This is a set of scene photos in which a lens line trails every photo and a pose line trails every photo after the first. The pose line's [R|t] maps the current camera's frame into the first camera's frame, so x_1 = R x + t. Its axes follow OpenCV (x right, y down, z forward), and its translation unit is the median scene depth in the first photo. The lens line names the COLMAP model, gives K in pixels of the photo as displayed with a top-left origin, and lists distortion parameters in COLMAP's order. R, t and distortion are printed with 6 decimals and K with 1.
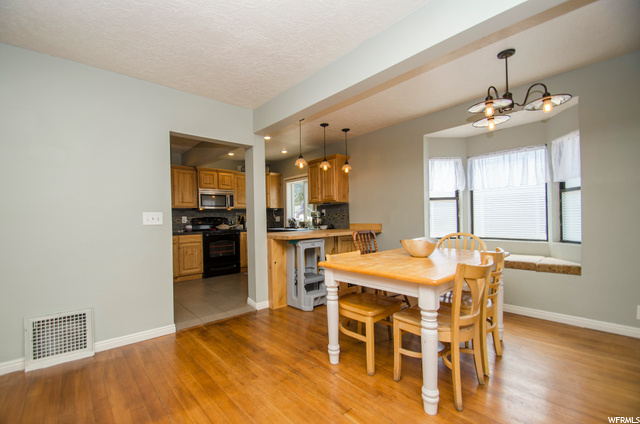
lens RADIAL K [[282.6, 0, 312.5], [0, 282.6, 221.3], [0, 0, 1]] dist [0.022302, -0.020114]
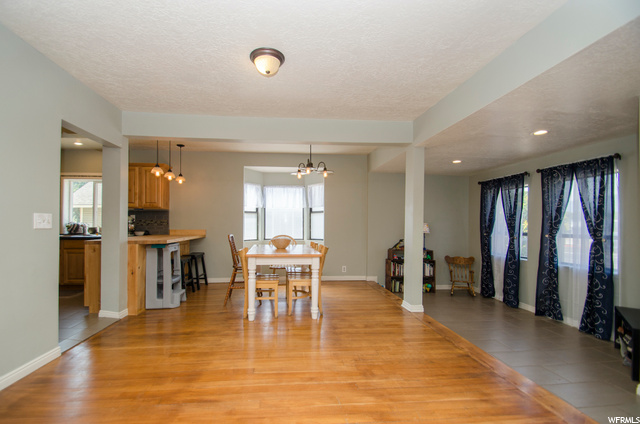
lens RADIAL K [[282.6, 0, 312.5], [0, 282.6, 221.3], [0, 0, 1]] dist [0.022302, -0.020114]
pose [[0.584630, 0.029424, 0.810767, -0.519508], [-0.006523, 0.999480, -0.031569, 0.008236], [-0.811274, 0.013168, 0.584518, -0.080210]]
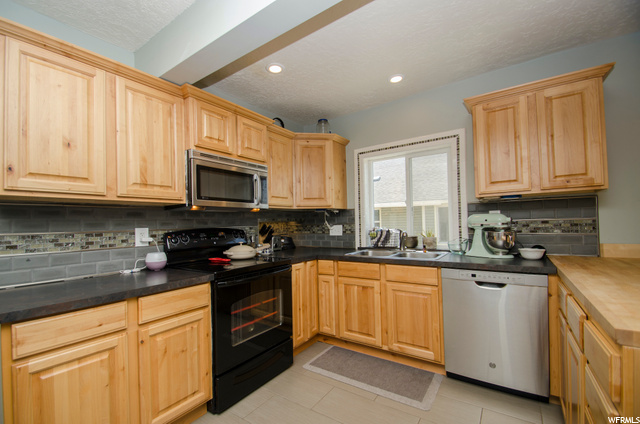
lens RADIAL K [[282.6, 0, 312.5], [0, 282.6, 221.3], [0, 0, 1]] dist [0.022302, -0.020114]
pose [[0.975338, -0.000519, 0.220718, -0.458445], [0.005936, 0.999697, -0.023881, -0.021972], [-0.220639, 0.024603, 0.975045, 0.864364]]
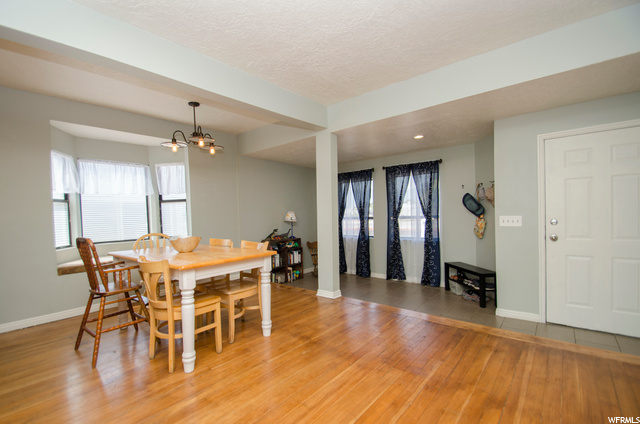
lens RADIAL K [[282.6, 0, 312.5], [0, 282.6, 221.3], [0, 0, 1]] dist [0.022302, -0.020114]
pose [[-0.121208, -0.003870, 0.992620, -0.481160], [0.045484, 0.998920, 0.009449, 0.007902], [-0.991584, 0.046294, -0.120901, 0.367596]]
